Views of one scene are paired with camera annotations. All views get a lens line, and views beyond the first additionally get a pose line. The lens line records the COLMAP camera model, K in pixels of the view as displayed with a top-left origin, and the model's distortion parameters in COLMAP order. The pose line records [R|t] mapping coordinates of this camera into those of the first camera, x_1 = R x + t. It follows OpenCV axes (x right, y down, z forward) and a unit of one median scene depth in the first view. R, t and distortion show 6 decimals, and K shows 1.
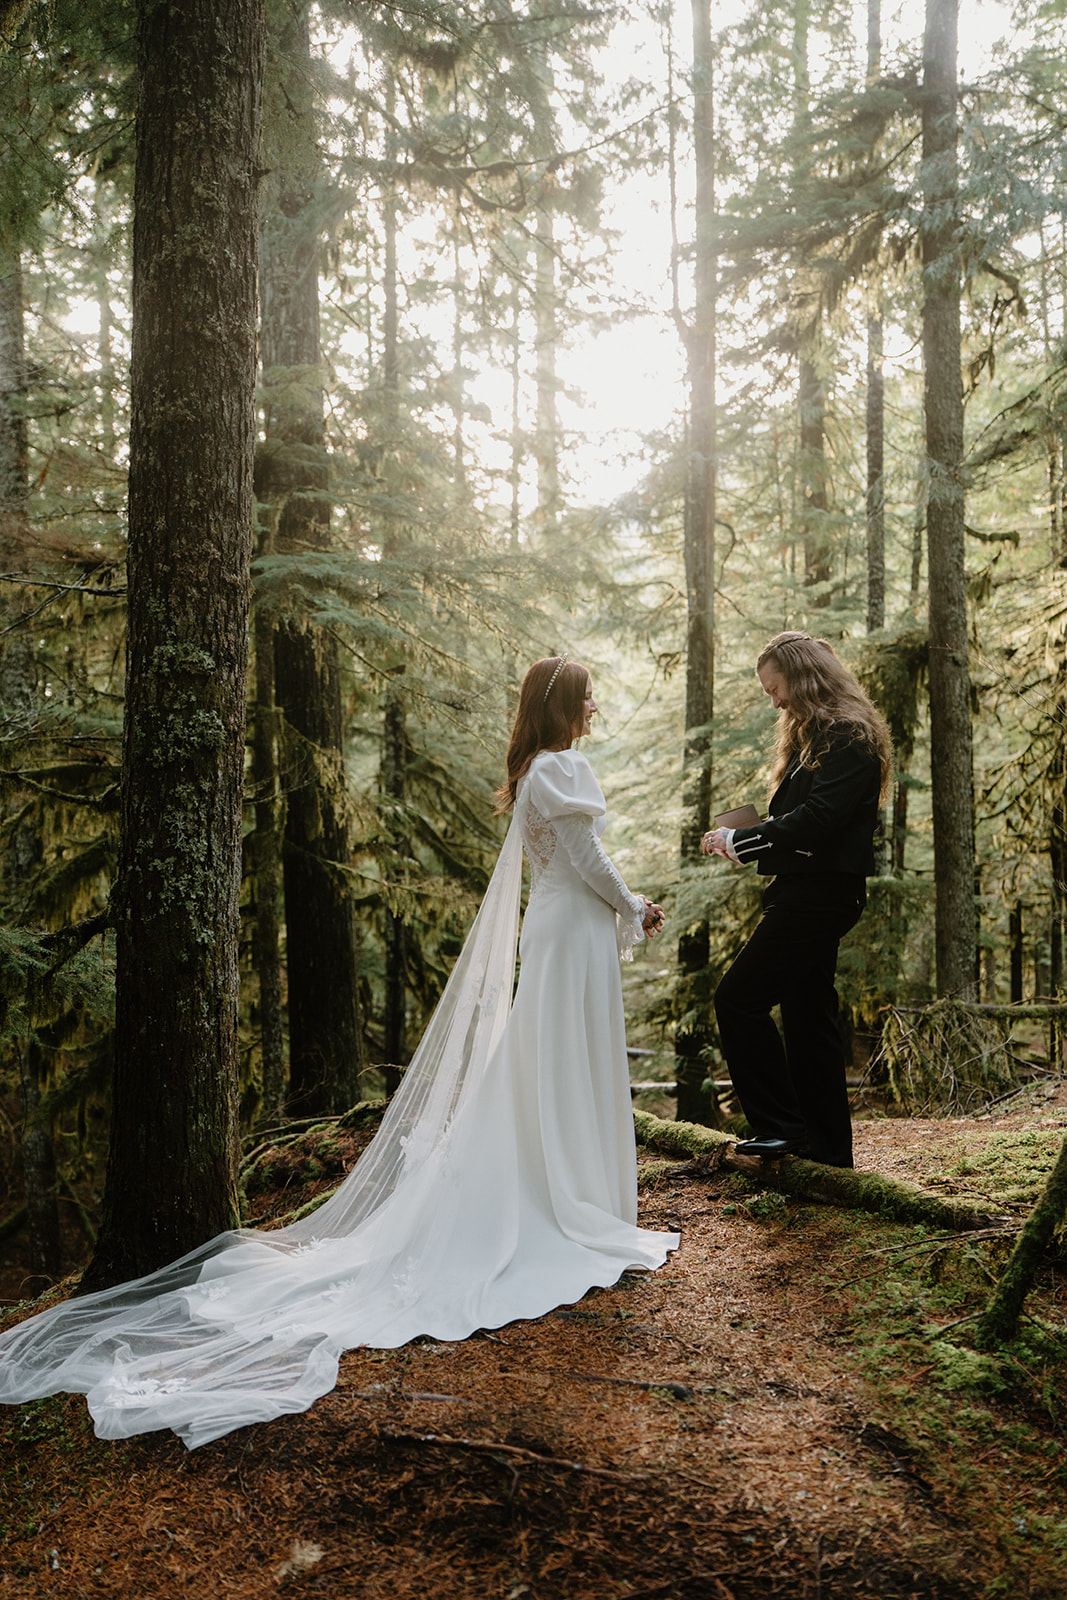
lens RADIAL K [[1718.4, 0, 533.5], [0, 1718.4, 800.0], [0, 0, 1]] dist [-0.005670, -0.008380]
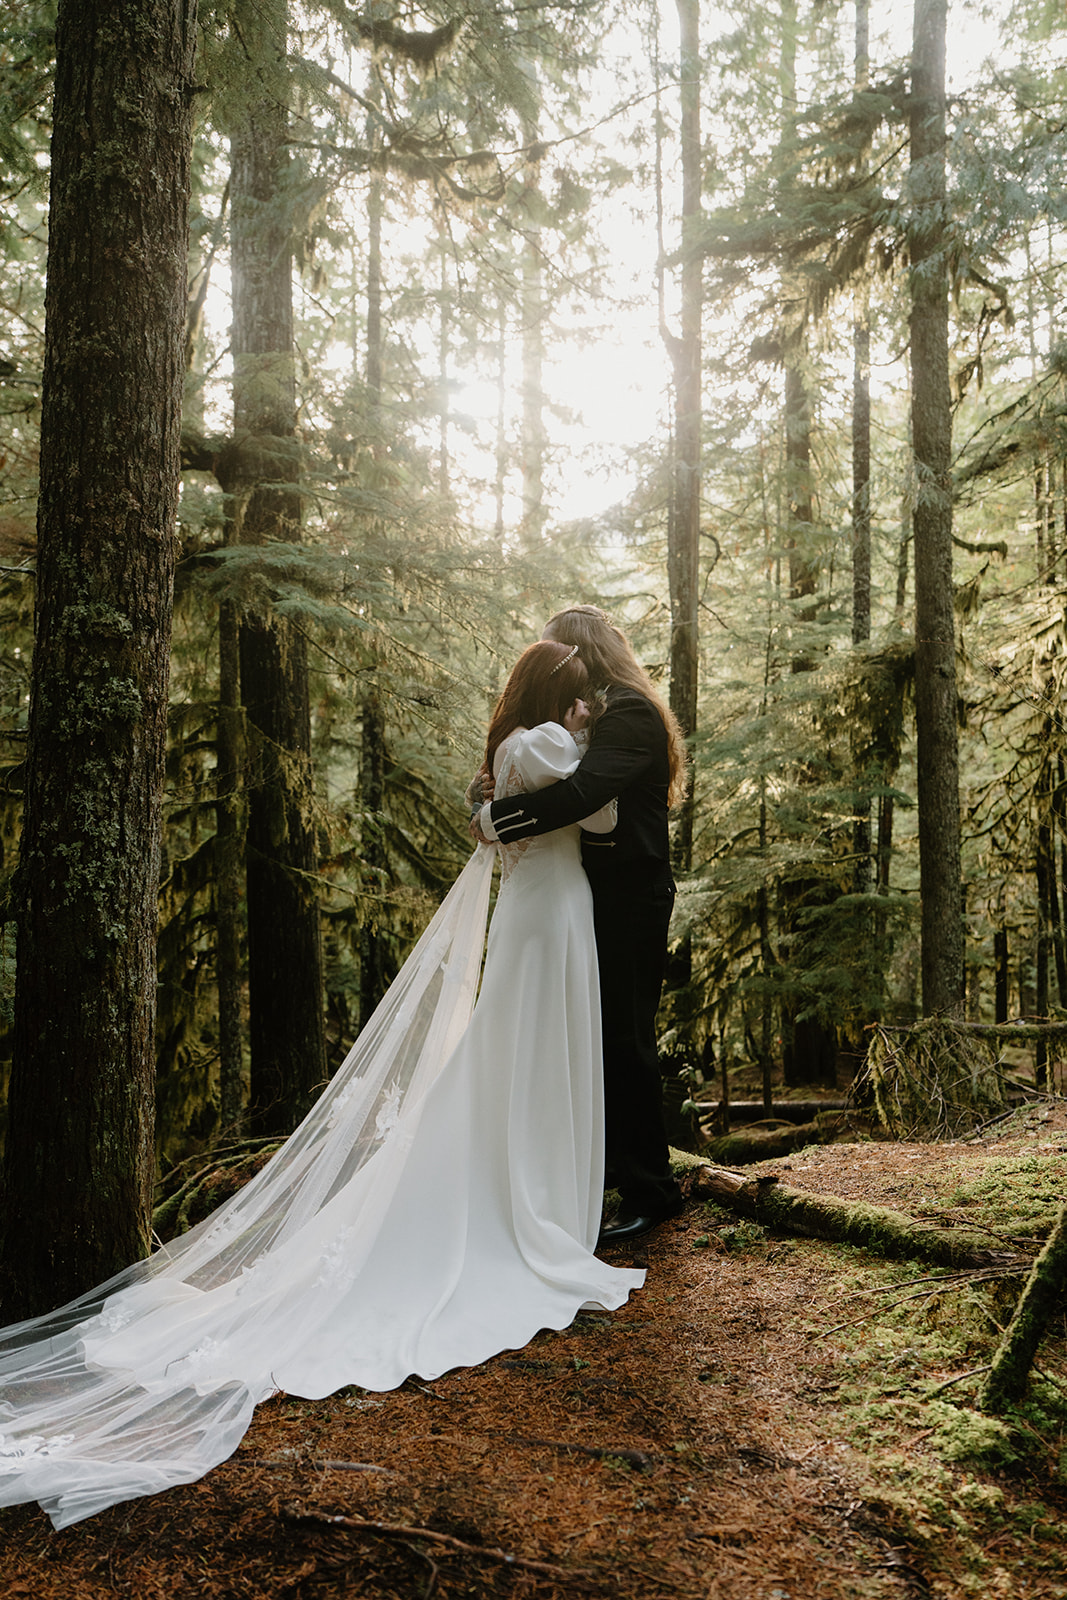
lens RADIAL K [[1392.2, 0, 597.0], [0, 1392.2, 835.9], [0, 0, 1]] dist [-0.007385, 0.000705]
pose [[0.999818, 0.009851, 0.016309, 0.036861], [-0.009311, 0.999417, -0.032859, 0.040626], [-0.016623, 0.032701, 0.999327, 0.215392]]
